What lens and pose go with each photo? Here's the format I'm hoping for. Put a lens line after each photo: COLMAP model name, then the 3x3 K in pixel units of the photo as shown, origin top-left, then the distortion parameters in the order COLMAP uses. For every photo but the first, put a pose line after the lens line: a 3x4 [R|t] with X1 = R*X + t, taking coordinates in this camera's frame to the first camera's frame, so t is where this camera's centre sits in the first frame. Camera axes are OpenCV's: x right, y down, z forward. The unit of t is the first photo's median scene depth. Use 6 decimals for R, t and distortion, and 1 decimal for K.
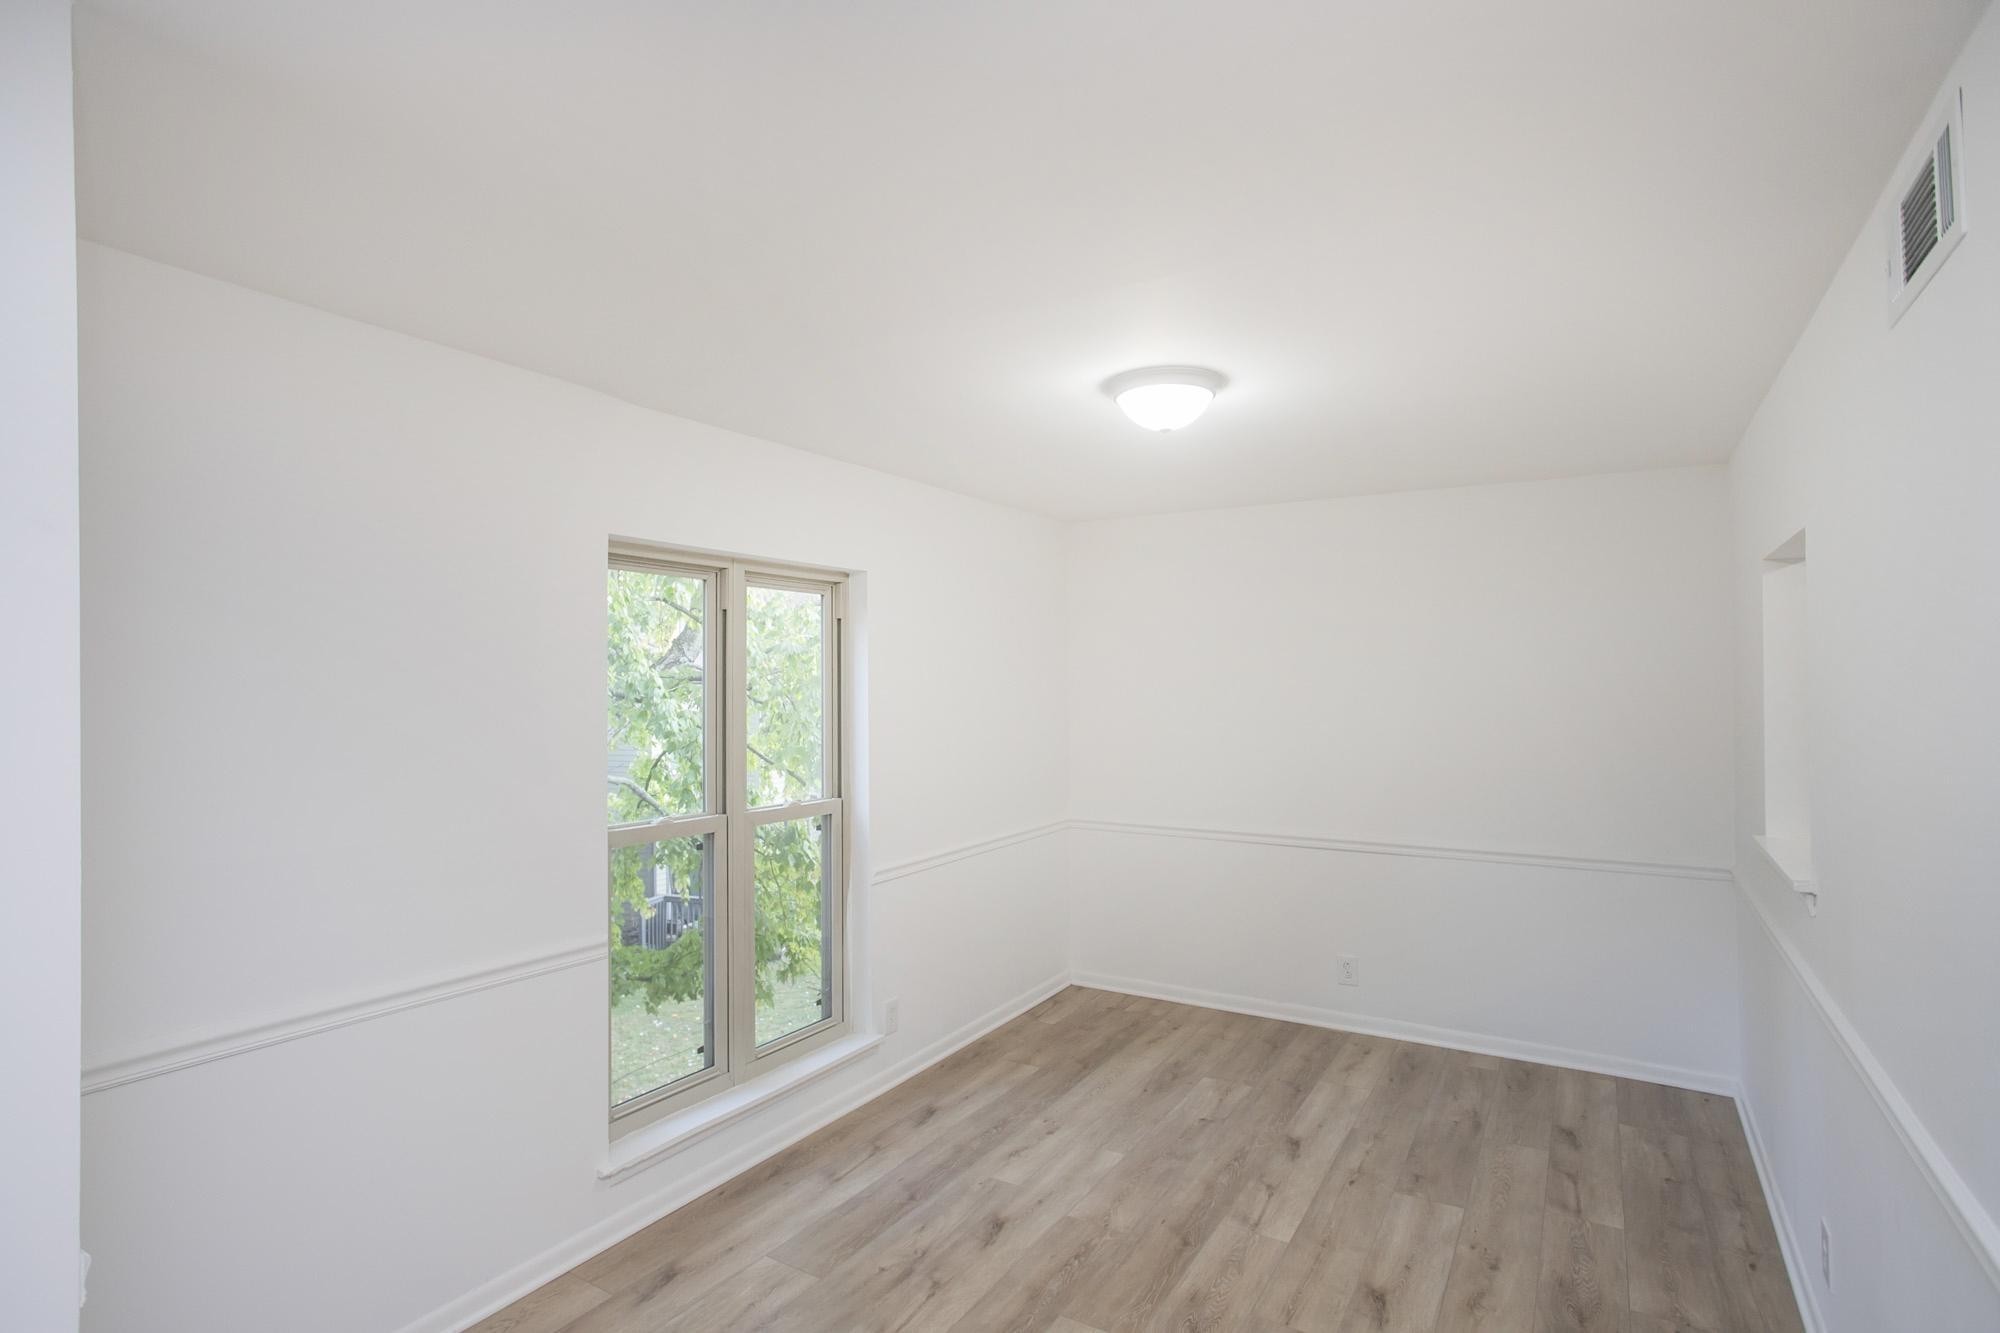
lens RADIAL K [[994.7, 0, 994.3], [0, 994.7, 665.6], [0, 0, 1]] dist [-0.039049, 0.026587]
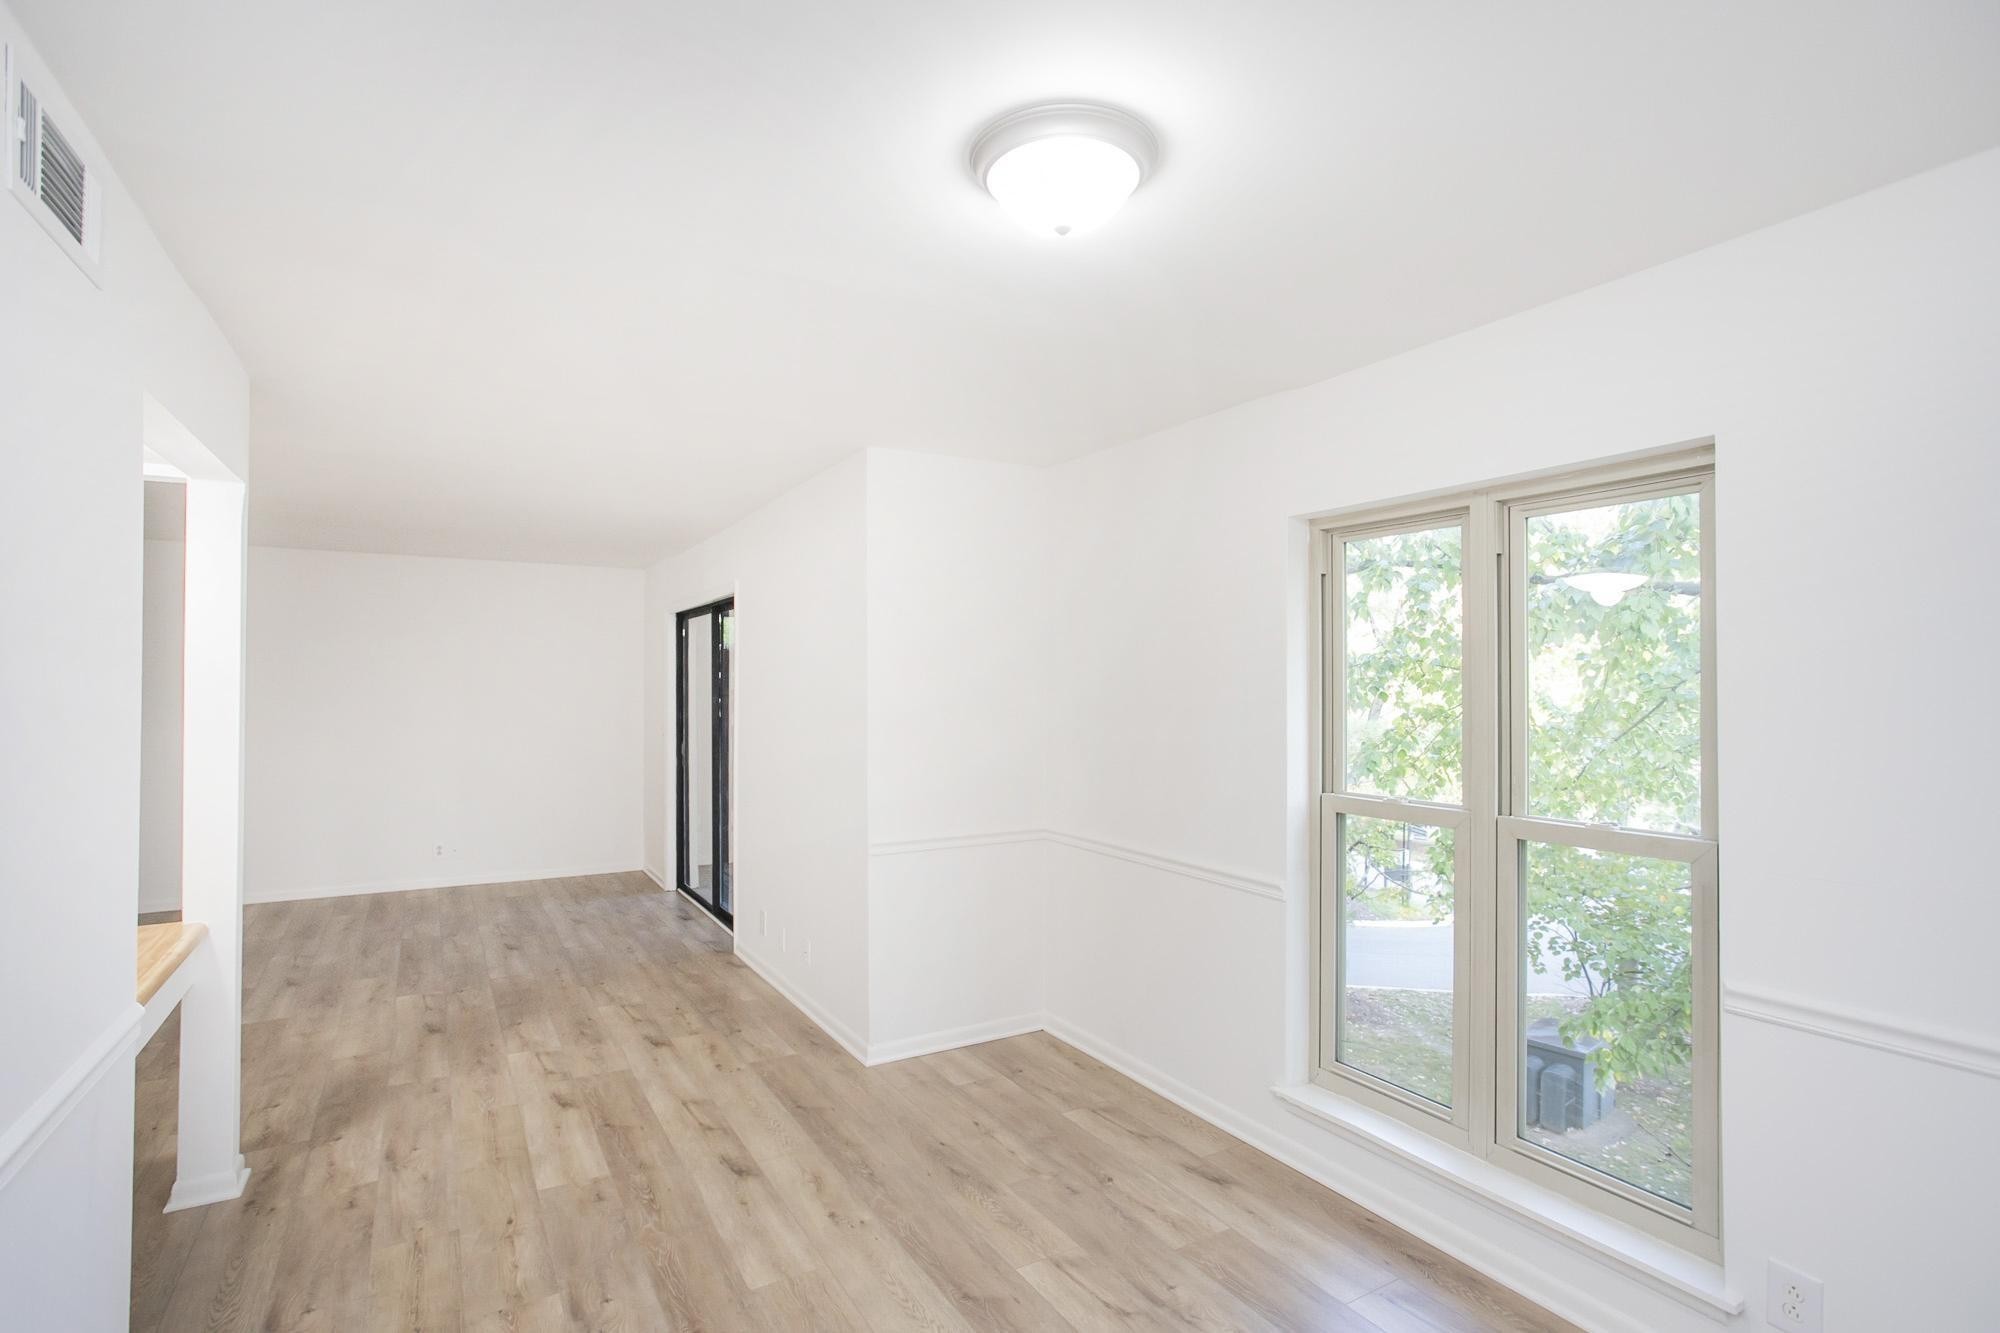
lens RADIAL K [[994.7, 0, 994.3], [0, 994.7, 665.6], [0, 0, 1]] dist [-0.039049, 0.026587]
pose [[-0.477529, -0.009446, -0.878565, 0.611320], [0.021164, 0.999528, -0.022250, 0.040626], [0.878361, -0.029219, -0.477104, 1.032726]]
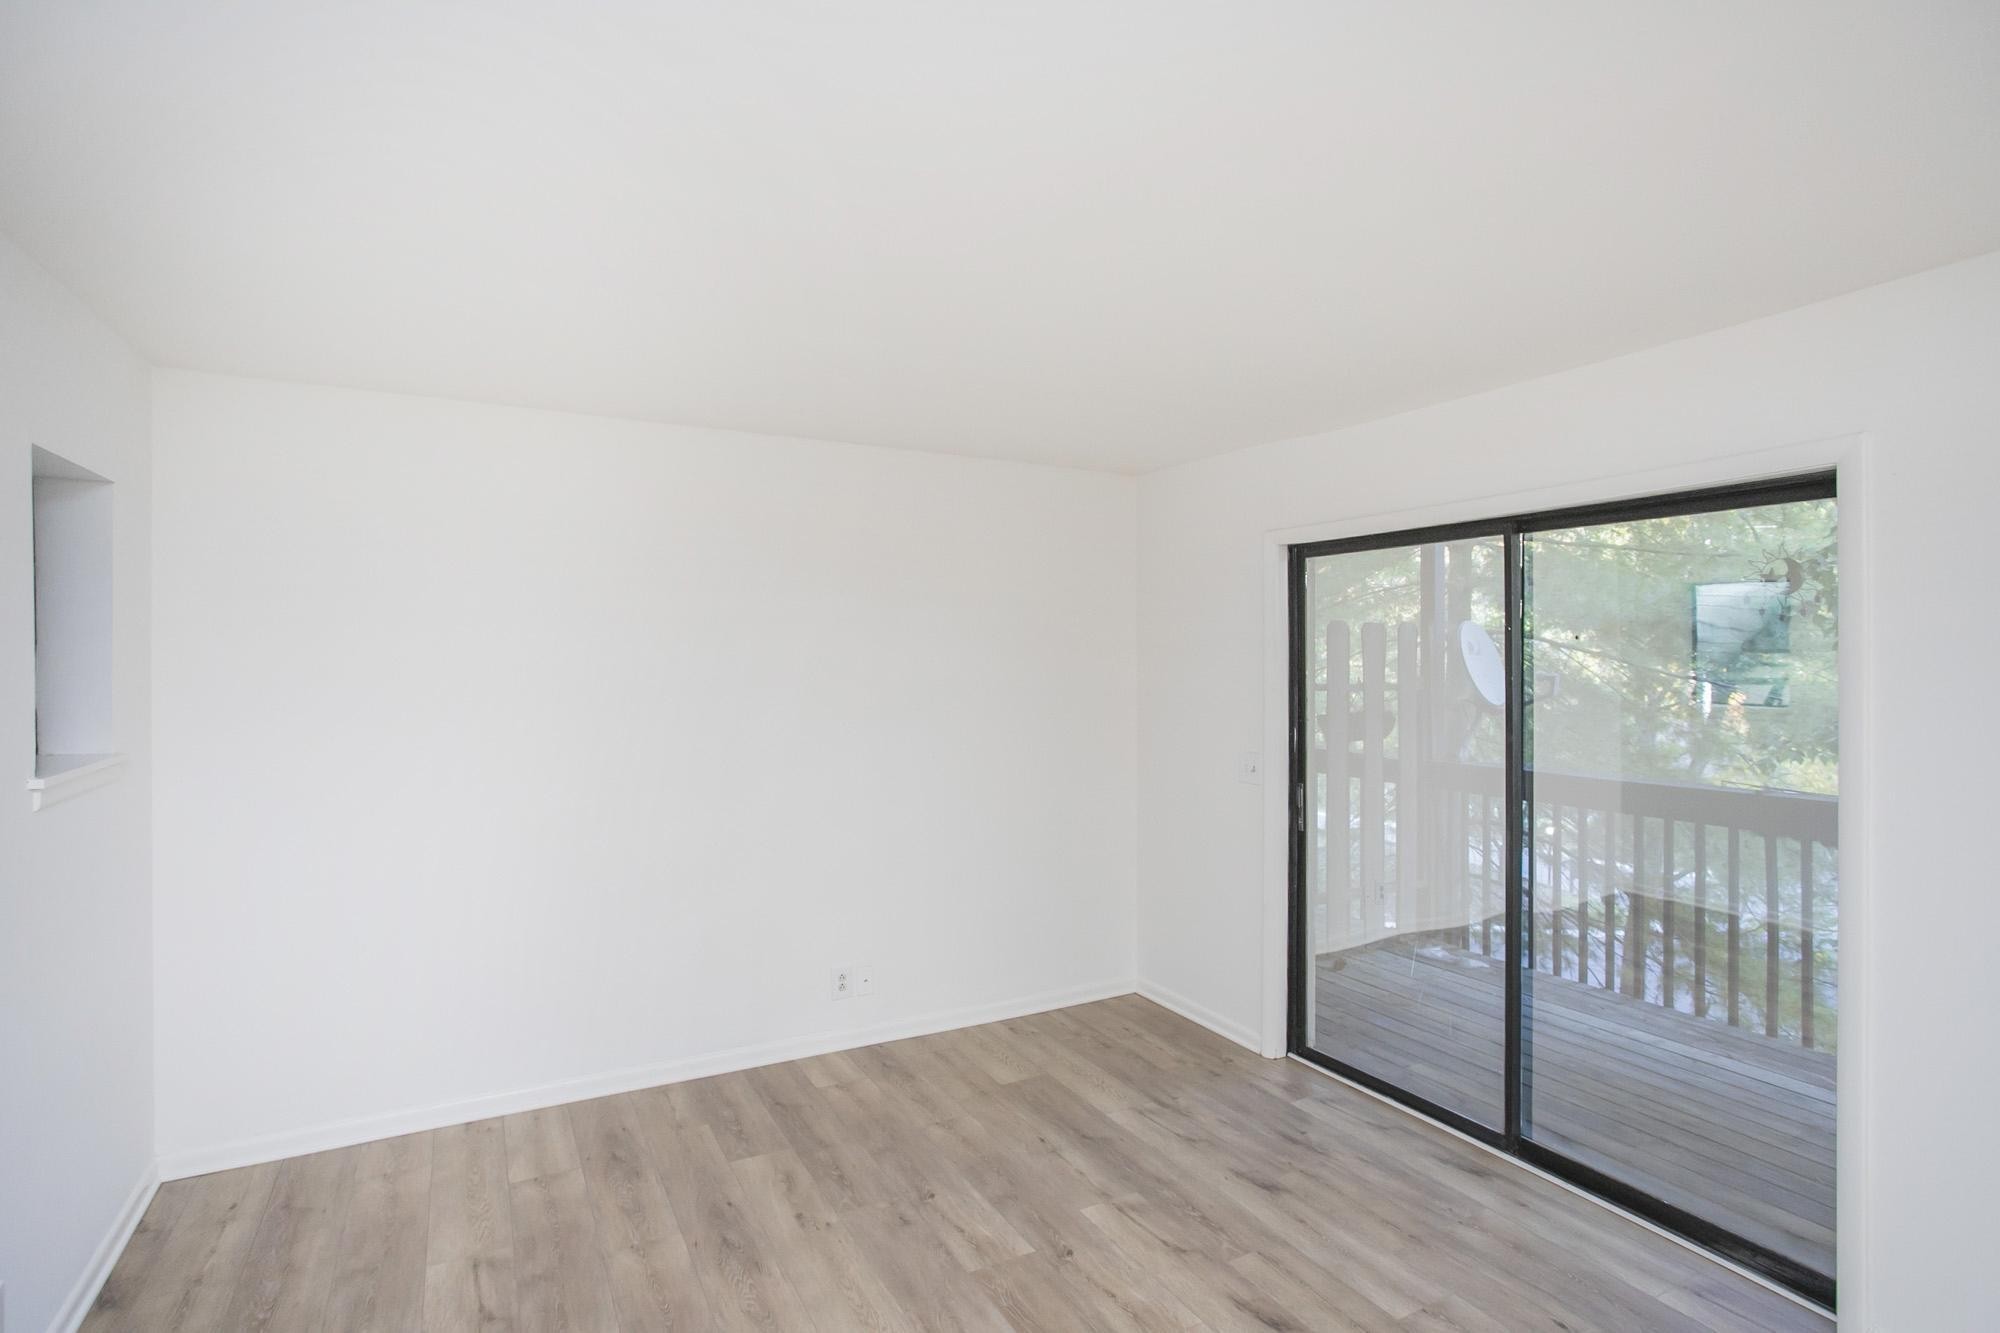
lens RADIAL K [[994.7, 0, 994.3], [0, 994.7, 665.6], [0, 0, 1]] dist [-0.039049, 0.026587]
pose [[-0.499200, 0.015496, -0.866348, 0.231525], [0.021559, 0.999753, 0.005459, -0.008292], [0.866219, -0.015953, -0.499411, -0.291839]]
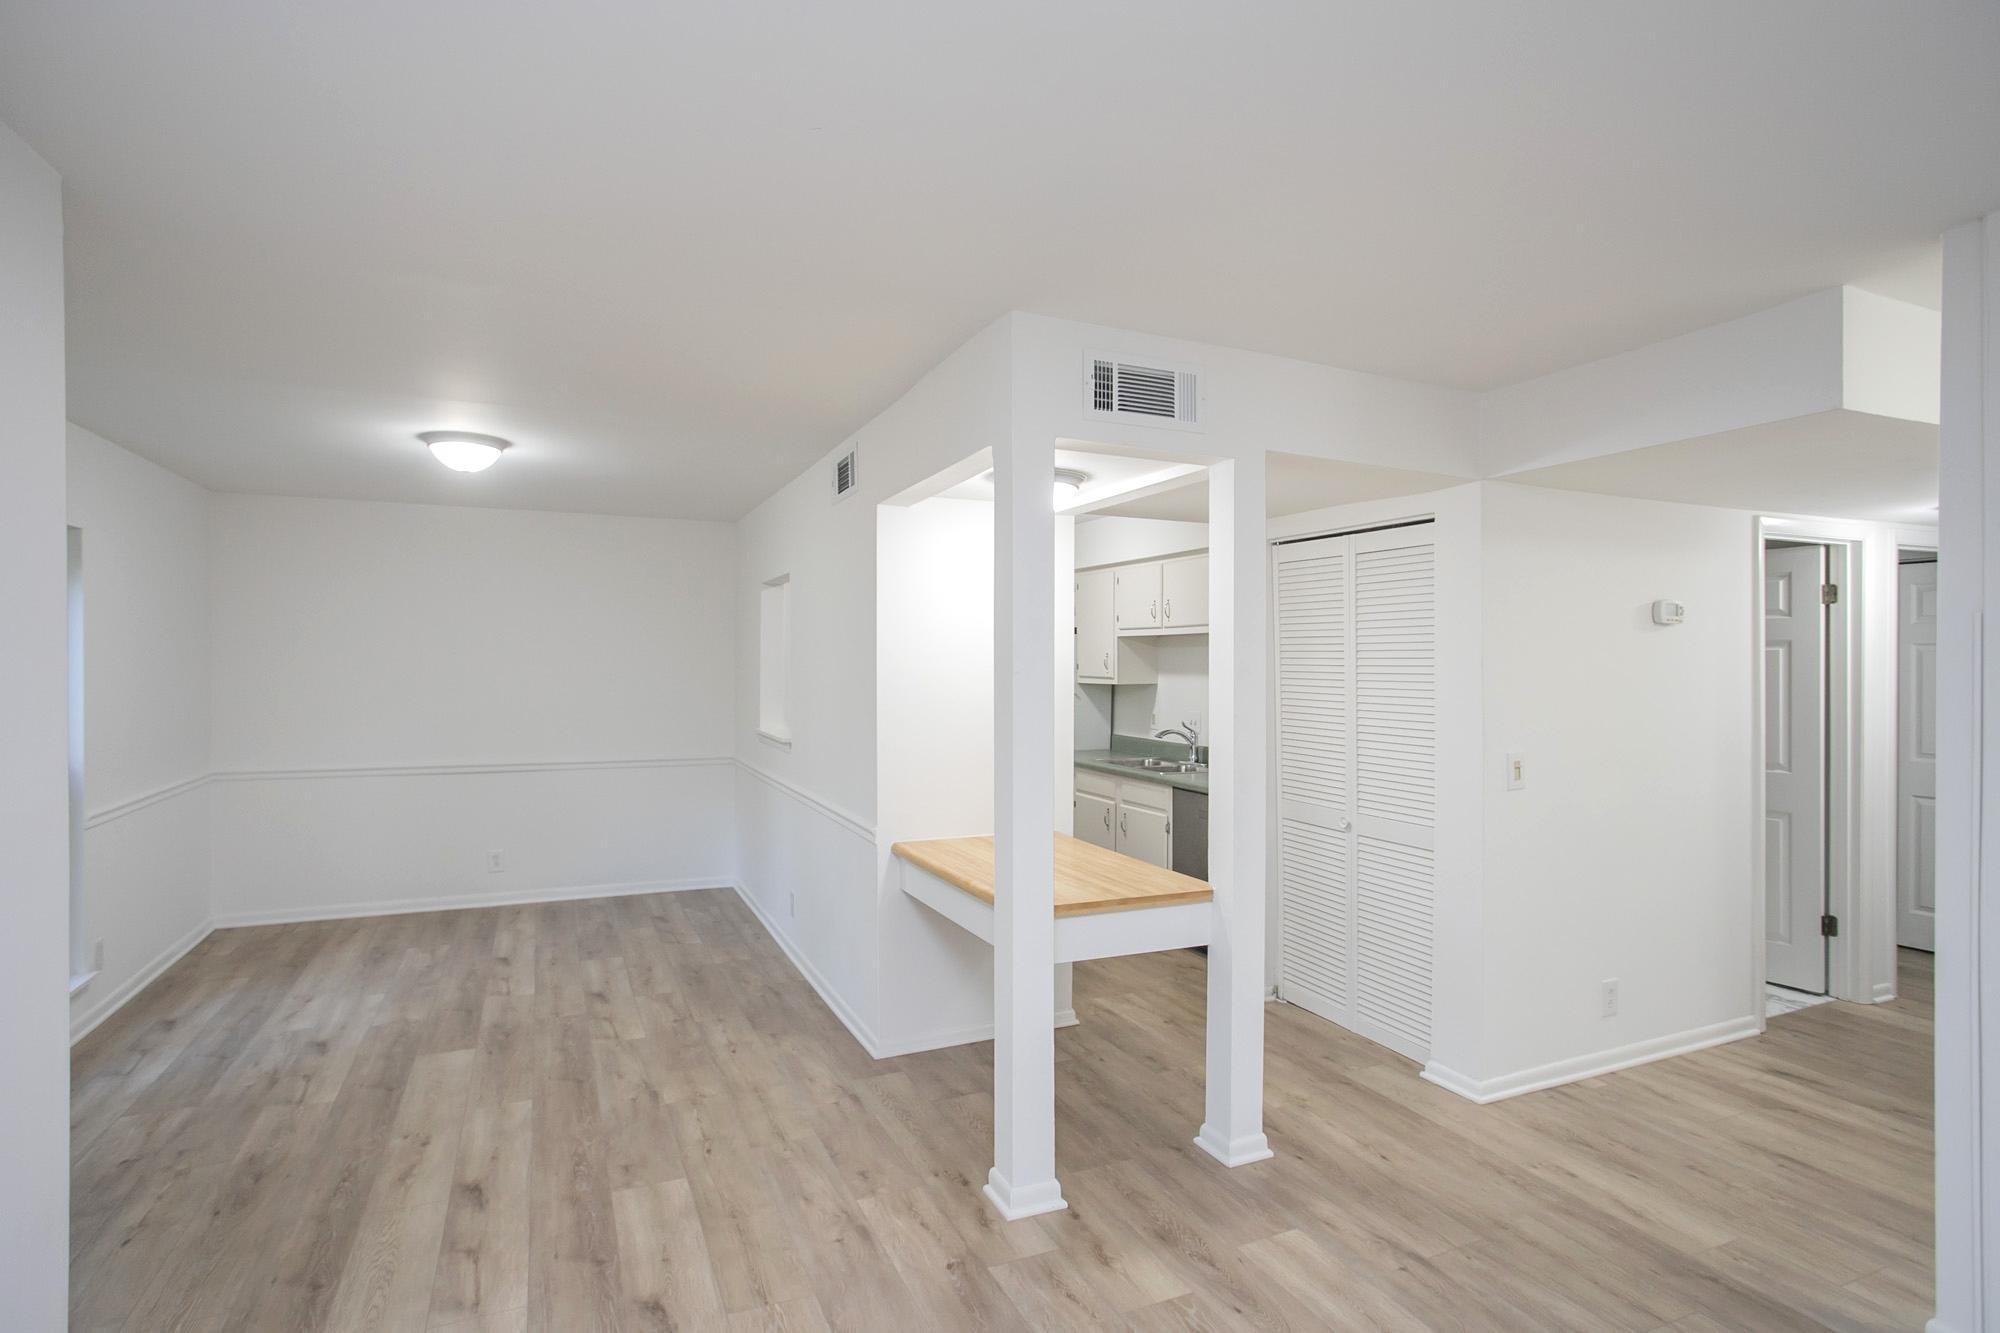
lens RADIAL K [[994.7, 0, 994.3], [0, 994.7, 665.6], [0, 0, 1]] dist [-0.039049, 0.026587]
pose [[0.561285, 0.005300, 0.827605, -0.501055], [-0.021361, 0.999739, 0.008085, 0.023444], [-0.827347, -0.022216, 0.561252, -0.412825]]
